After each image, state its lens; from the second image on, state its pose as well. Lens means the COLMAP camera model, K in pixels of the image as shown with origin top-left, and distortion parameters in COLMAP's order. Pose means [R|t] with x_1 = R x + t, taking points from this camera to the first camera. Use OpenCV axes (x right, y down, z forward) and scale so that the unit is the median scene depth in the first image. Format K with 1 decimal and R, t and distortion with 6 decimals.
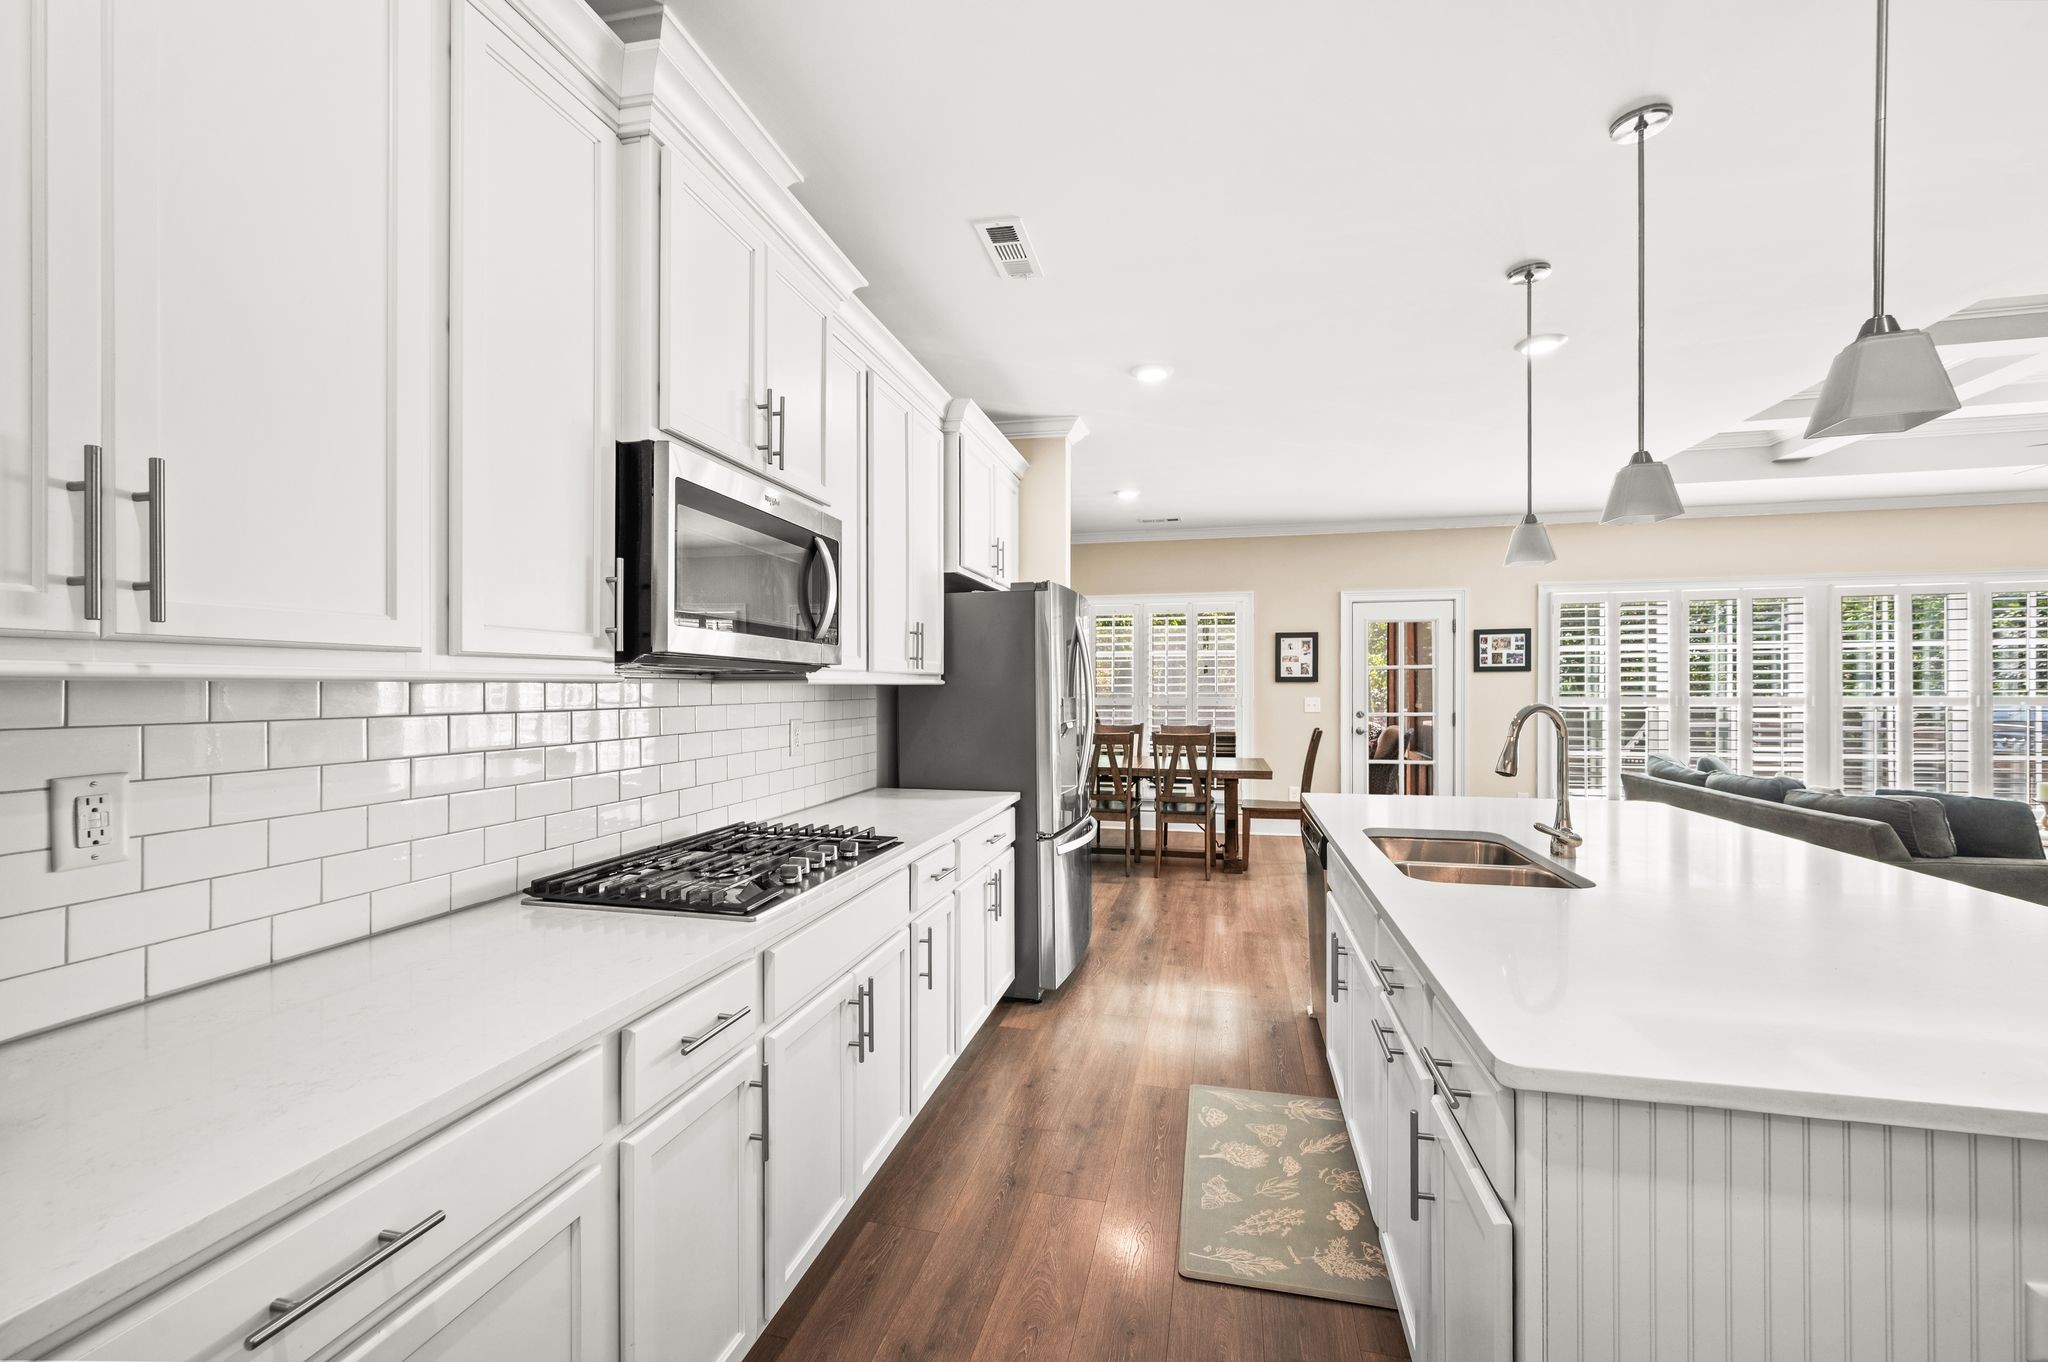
lens RADIAL K [[821.7, 0, 1035.4], [0, 821.7, 688.5], [0, 0, 1]] dist [-0.003166, 0.001605]
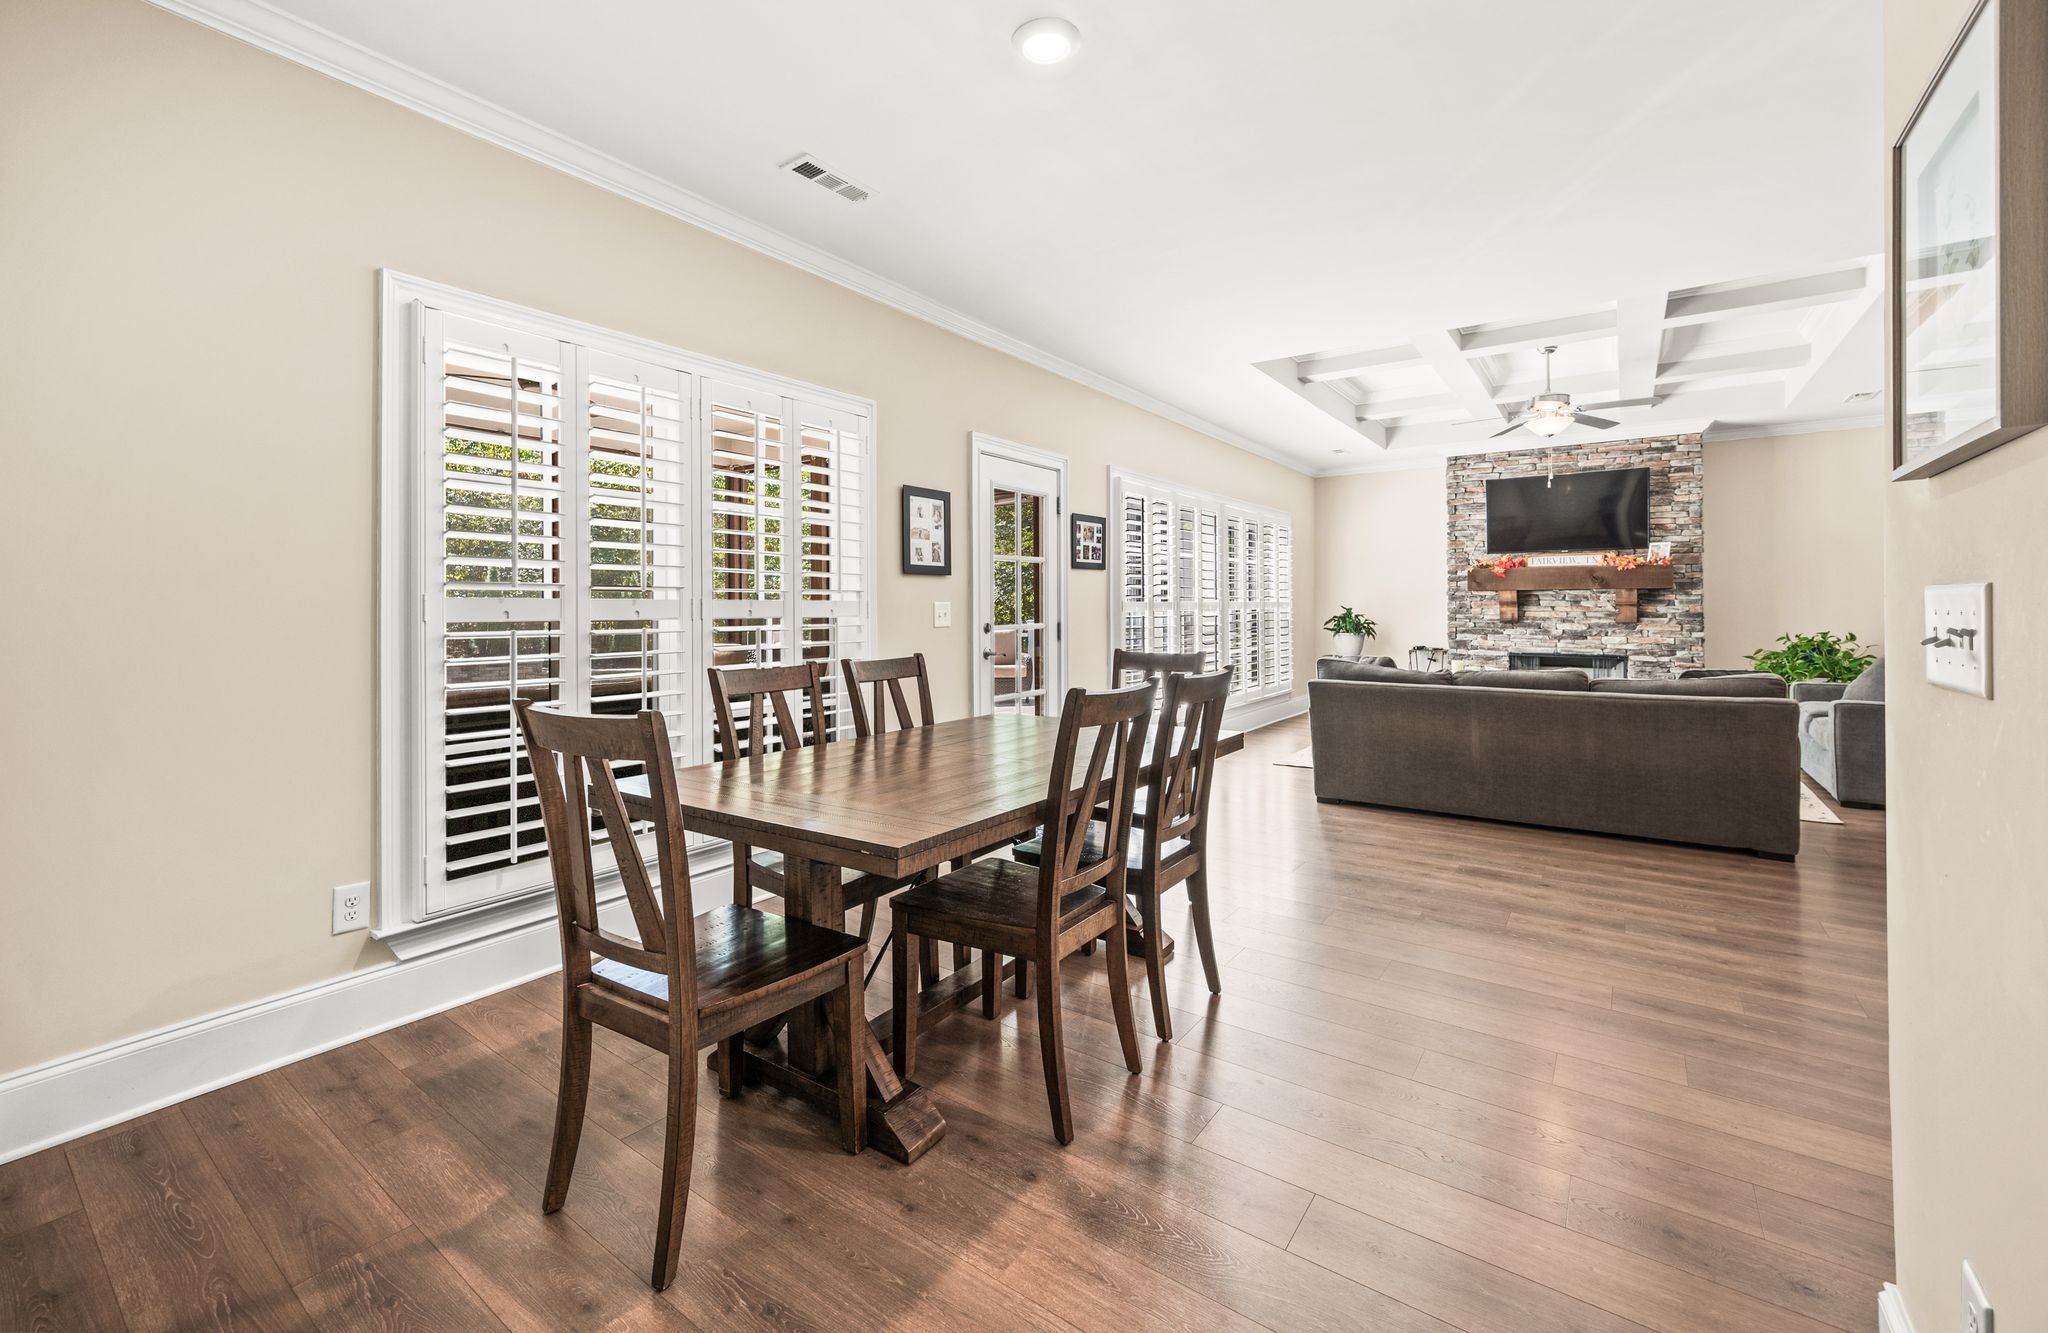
lens RADIAL K [[845.1, 0, 990.5], [0, 845.1, 600.9], [0, 0, 1]] dist [0.000169, -0.000085]
pose [[0.401079, 0.007723, 0.916011, -0.617608], [0.008676, 0.999888, -0.012229, 0.054659], [-0.916002, 0.012852, 0.400967, 2.185168]]
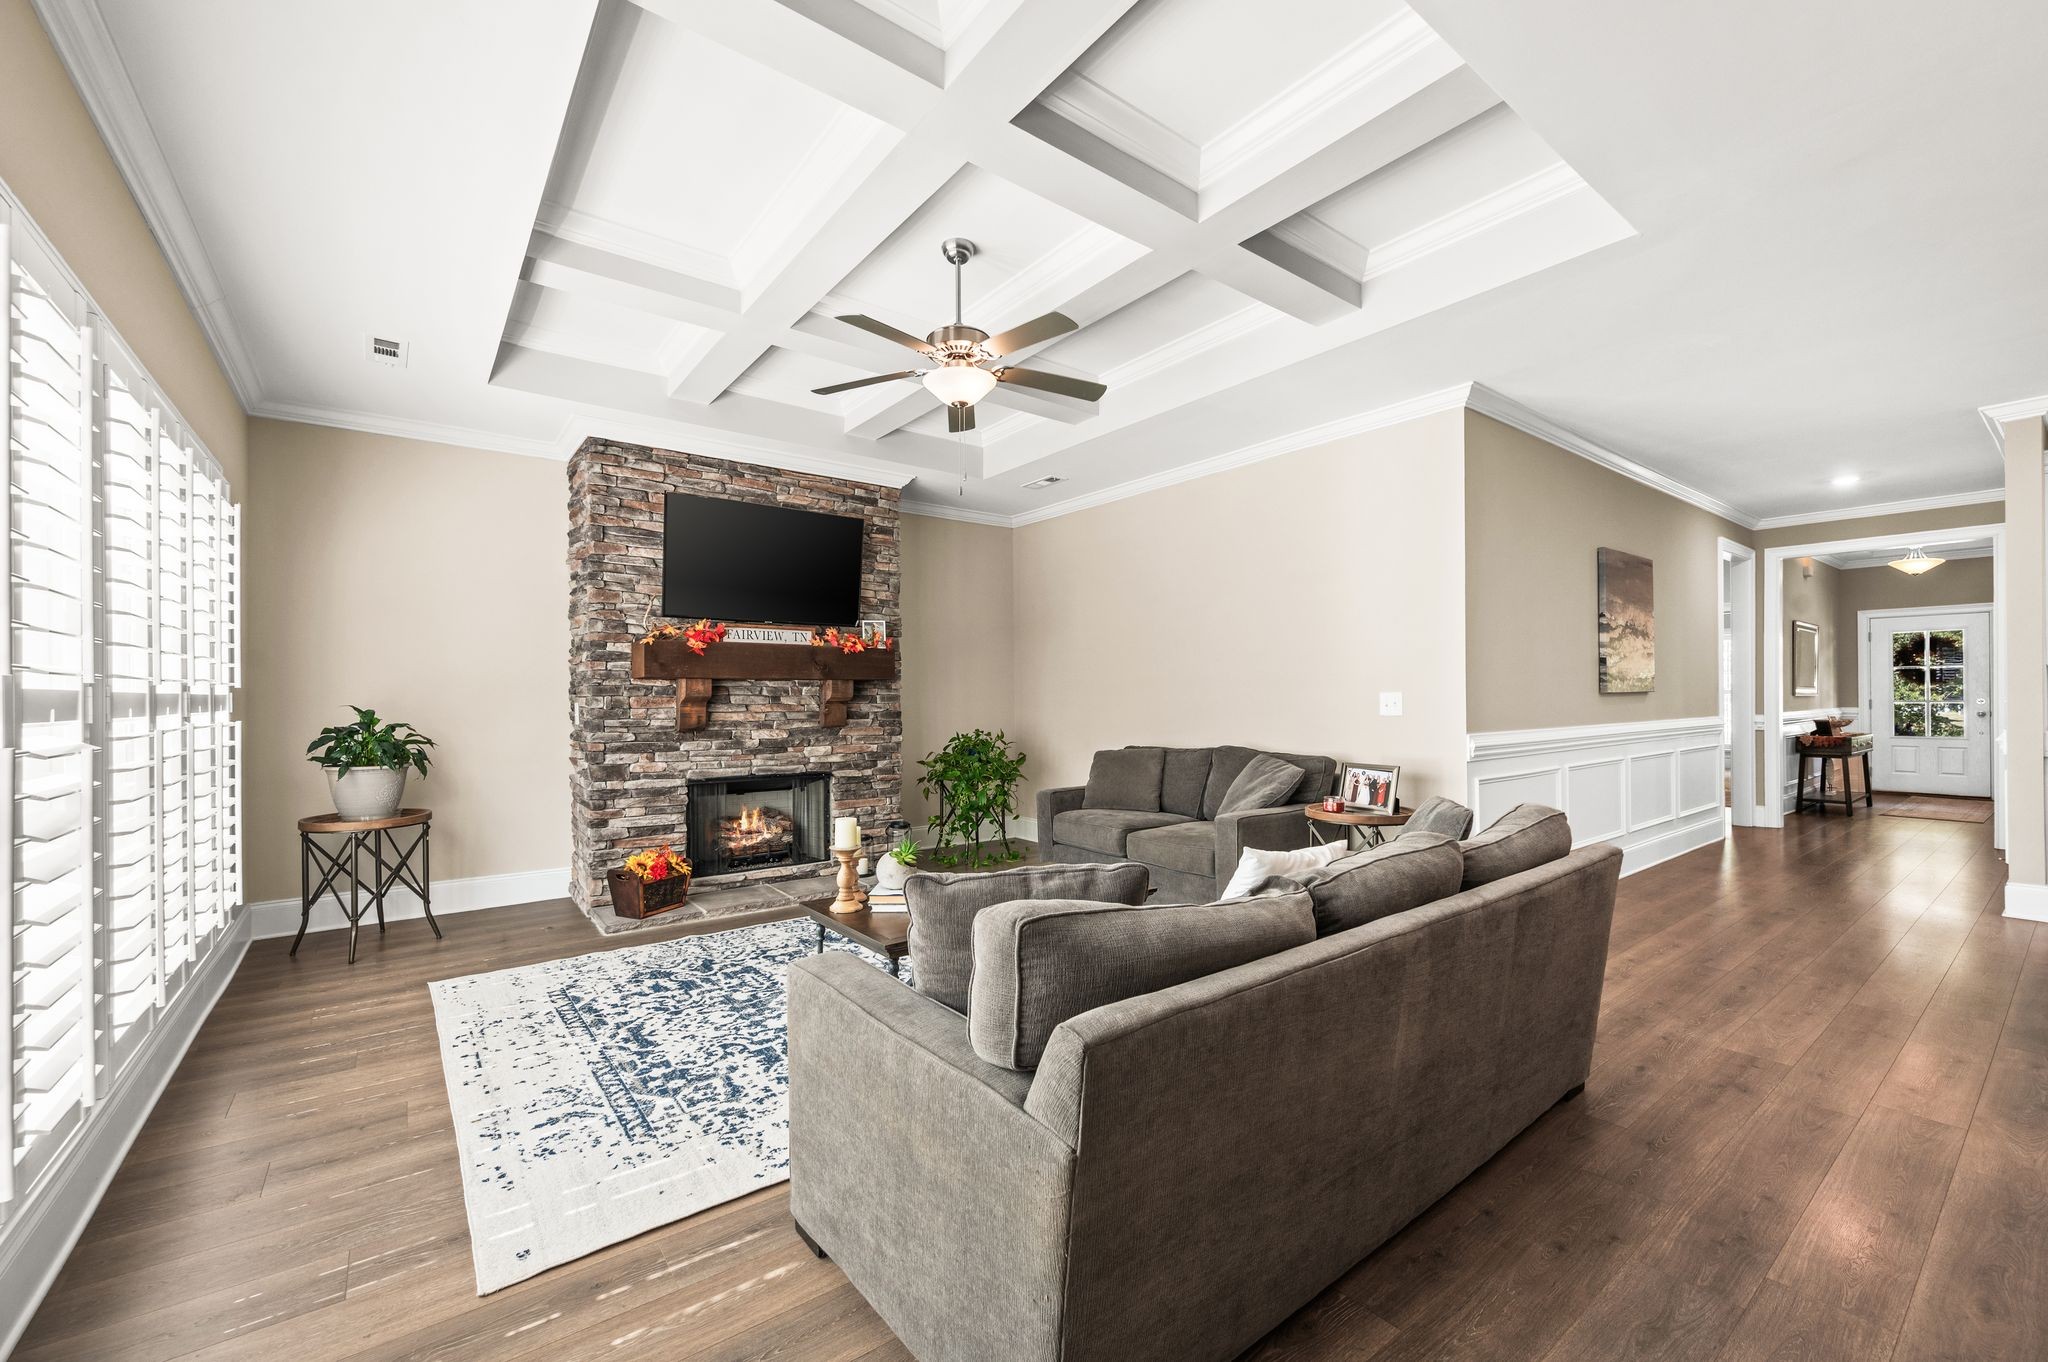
lens RADIAL K [[821.7, 0, 1020.7], [0, 821.7, 692.4], [0, 0, 1]] dist [-0.003166, 0.001605]
pose [[-0.768123, 0.010801, 0.640211, 1.380467], [0.012069, 0.999924, -0.002389, 0.037086], [-0.640188, 0.005892, -0.768195, 2.669553]]
